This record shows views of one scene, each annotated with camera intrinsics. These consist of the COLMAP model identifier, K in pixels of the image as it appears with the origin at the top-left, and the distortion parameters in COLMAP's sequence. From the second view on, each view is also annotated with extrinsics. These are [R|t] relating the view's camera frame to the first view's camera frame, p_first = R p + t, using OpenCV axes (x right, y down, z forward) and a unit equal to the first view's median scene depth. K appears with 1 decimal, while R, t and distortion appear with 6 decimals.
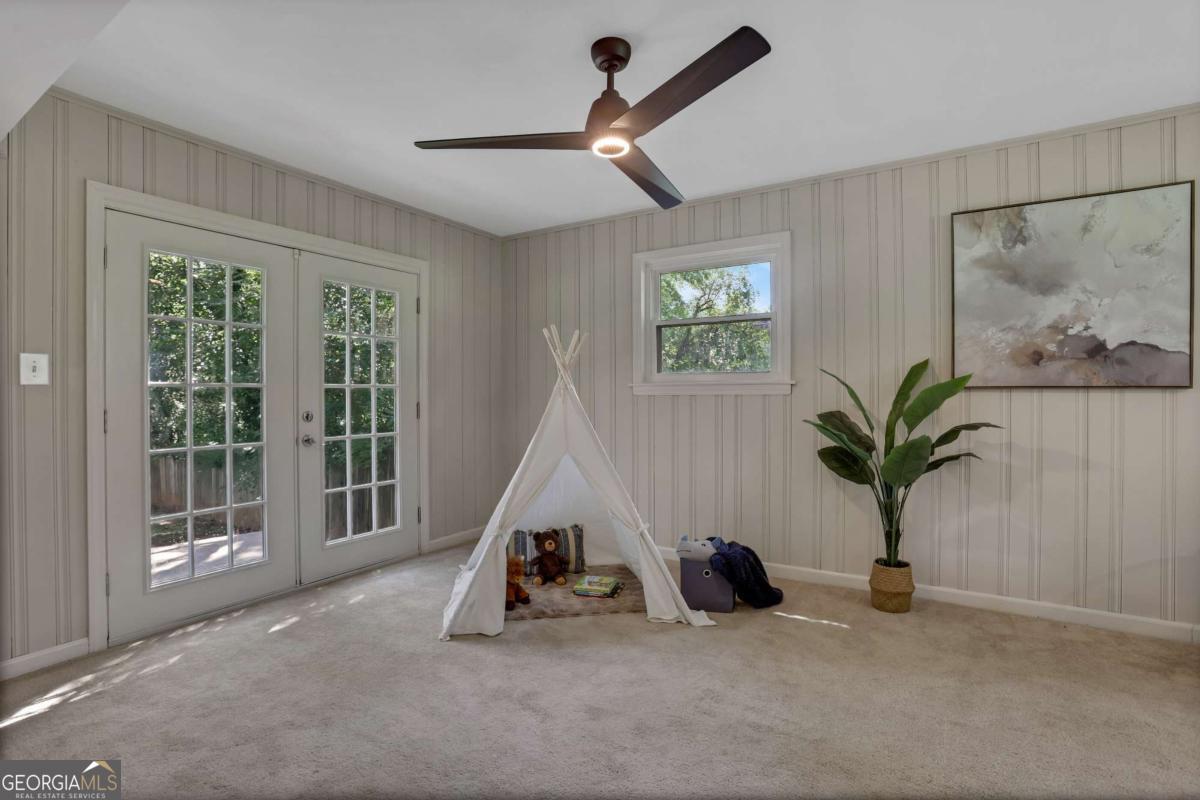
lens RADIAL K [[564.5, 0, 597.2], [0, 564.5, 392.6], [0, 0, 1]] dist [-0.055464, 0.025589]
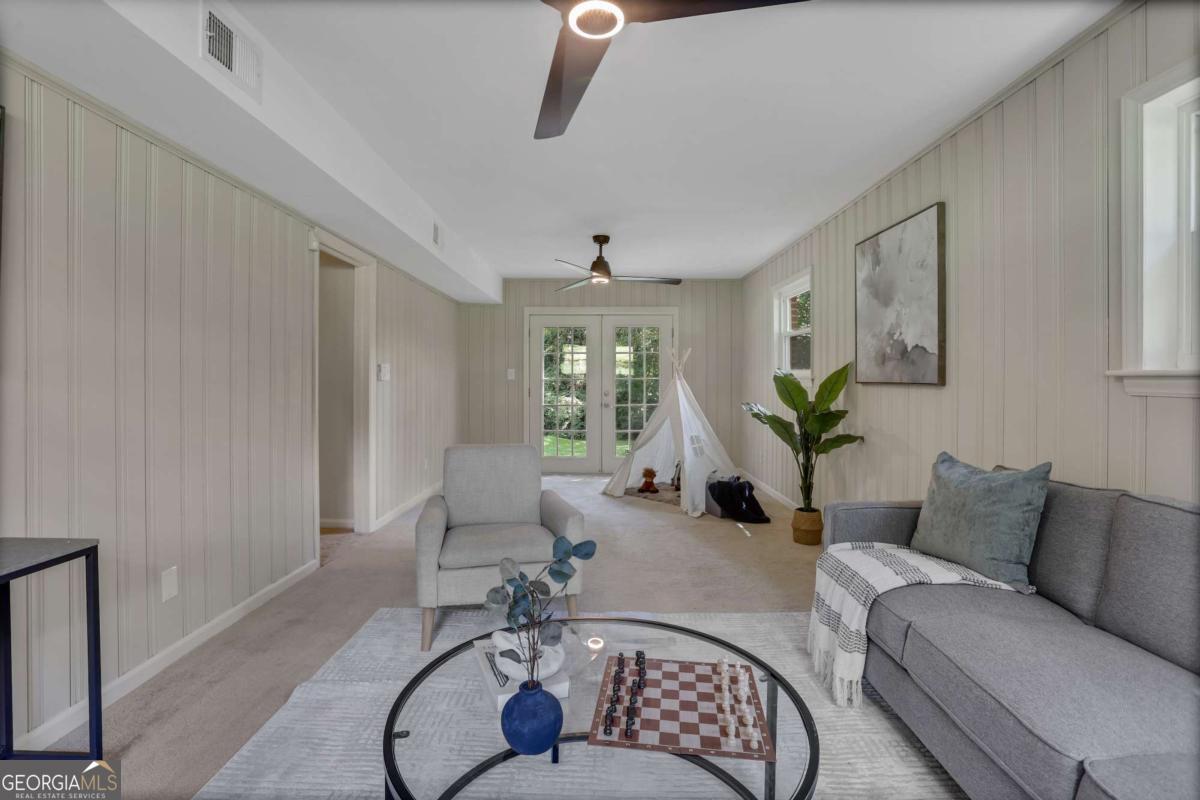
lens RADIAL K [[564.5, 0, 597.2], [0, 564.5, 392.6], [0, 0, 1]] dist [-0.055464, 0.025589]
pose [[0.526078, 0.023345, -0.850116, 1.562915], [-0.006143, 0.999701, 0.023652, -0.014546], [0.850414, -0.007220, 0.526064, -0.192382]]
